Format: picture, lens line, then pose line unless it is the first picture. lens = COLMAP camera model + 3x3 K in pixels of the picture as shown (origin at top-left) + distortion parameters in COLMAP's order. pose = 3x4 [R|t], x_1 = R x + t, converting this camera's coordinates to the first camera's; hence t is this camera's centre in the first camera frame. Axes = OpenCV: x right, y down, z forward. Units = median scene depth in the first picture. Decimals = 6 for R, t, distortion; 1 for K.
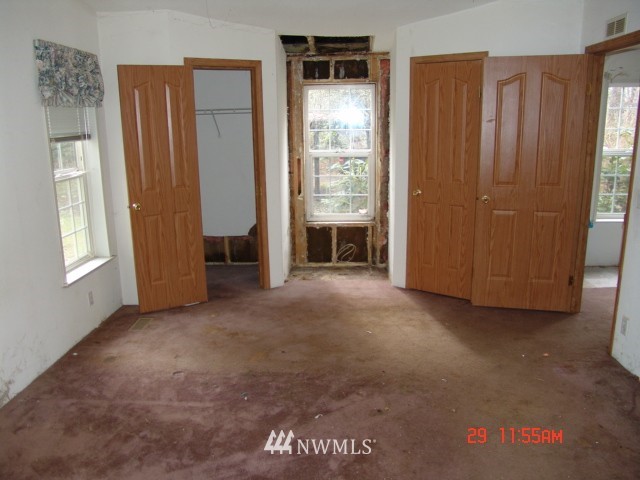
lens RADIAL K [[568.2, 0, 320.0], [0, 568.2, 240.0], [0, 0, 1]] dist [0.001658, 0.000103]
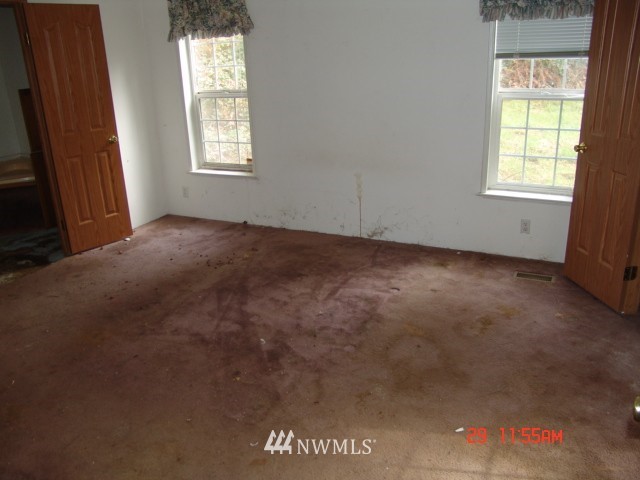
lens RADIAL K [[568.2, 0, 320.0], [0, 568.2, 240.0], [0, 0, 1]] dist [0.001658, 0.000103]
pose [[-0.401664, 0.336807, -0.851602, 0.580456], [-0.158986, 0.890147, 0.427038, -0.237803], [0.901881, 0.306919, -0.303993, 1.003368]]
